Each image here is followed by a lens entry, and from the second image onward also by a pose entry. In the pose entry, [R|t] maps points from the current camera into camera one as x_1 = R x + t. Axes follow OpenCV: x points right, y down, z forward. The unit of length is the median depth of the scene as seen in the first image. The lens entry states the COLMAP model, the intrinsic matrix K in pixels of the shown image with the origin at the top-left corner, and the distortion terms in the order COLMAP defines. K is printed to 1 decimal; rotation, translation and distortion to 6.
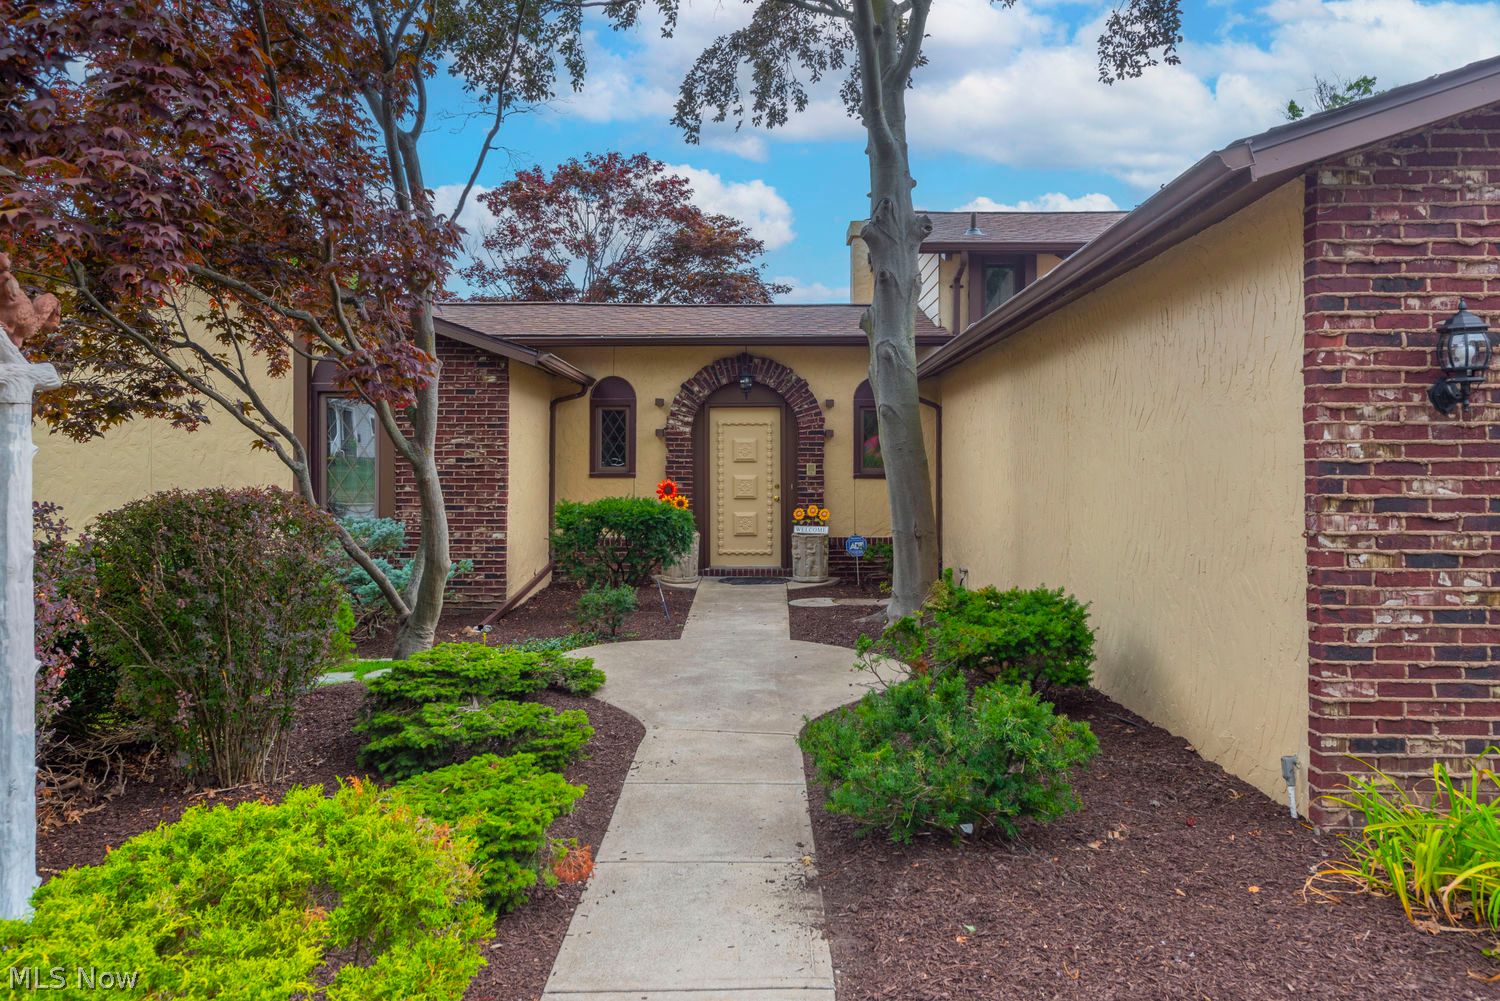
lens RADIAL K [[1007.4, 0, 781.7], [0, 1007.4, 463.4], [0, 0, 1]] dist [0.021988, -0.006667]
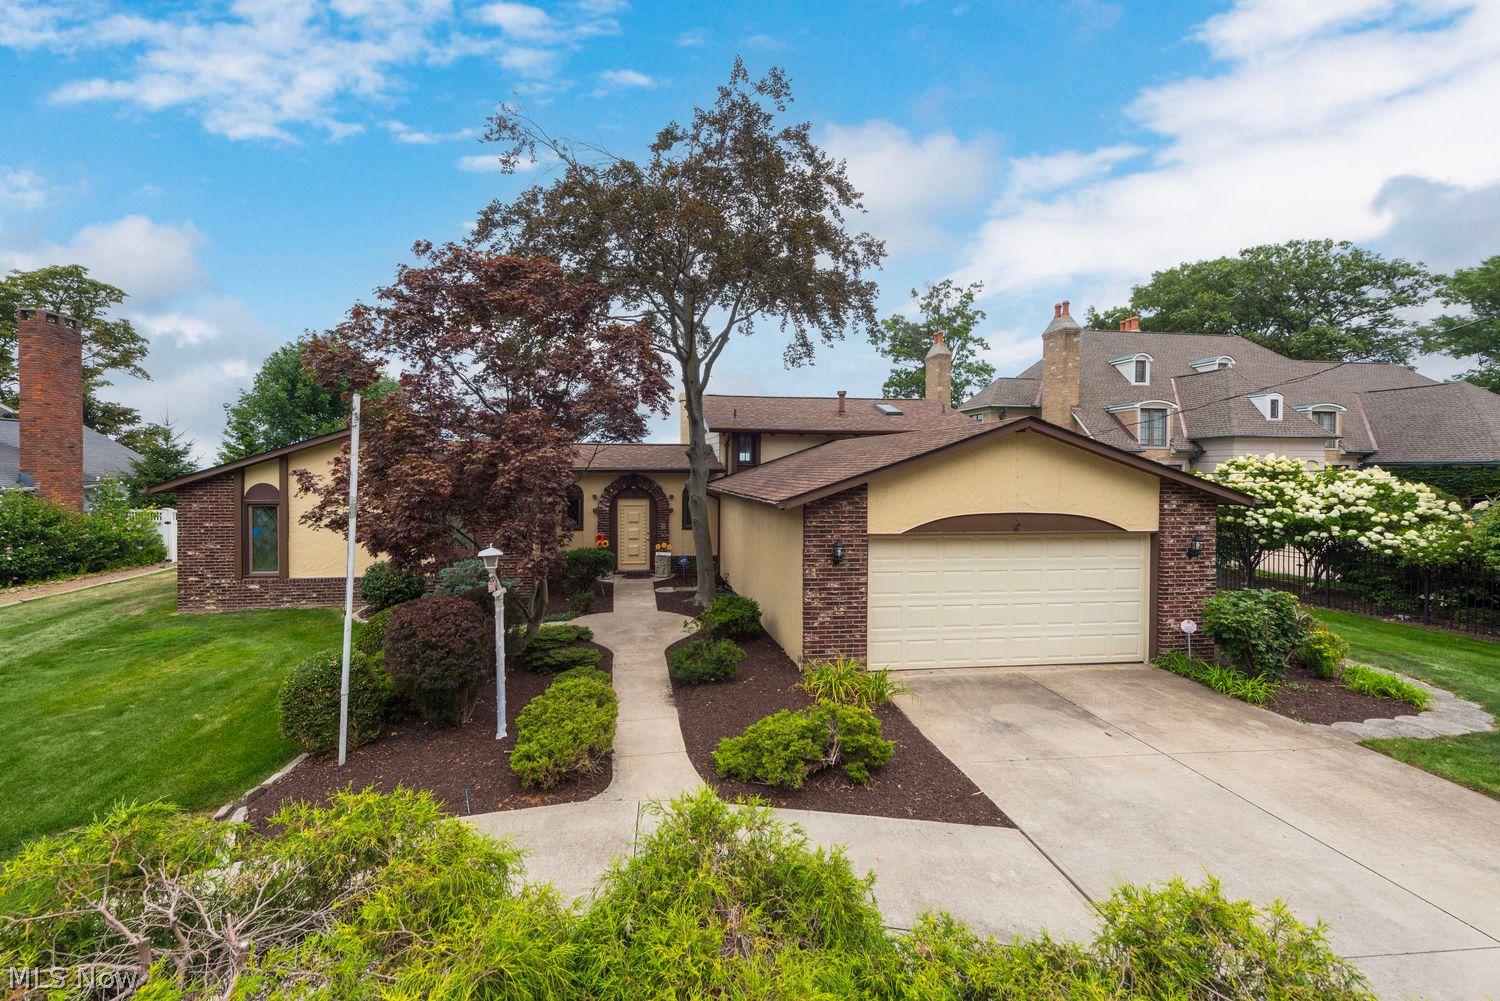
lens RADIAL K [[609.7, 0, 740.1], [0, 609.7, 479.1], [0, 0, 1]] dist [-0.000995, 0.000105]
pose [[0.986060, -0.000960, 0.166390, -0.039289], [-0.003243, 0.999683, 0.024986, -0.185825], [-0.166361, -0.025177, 0.985743, -0.519995]]
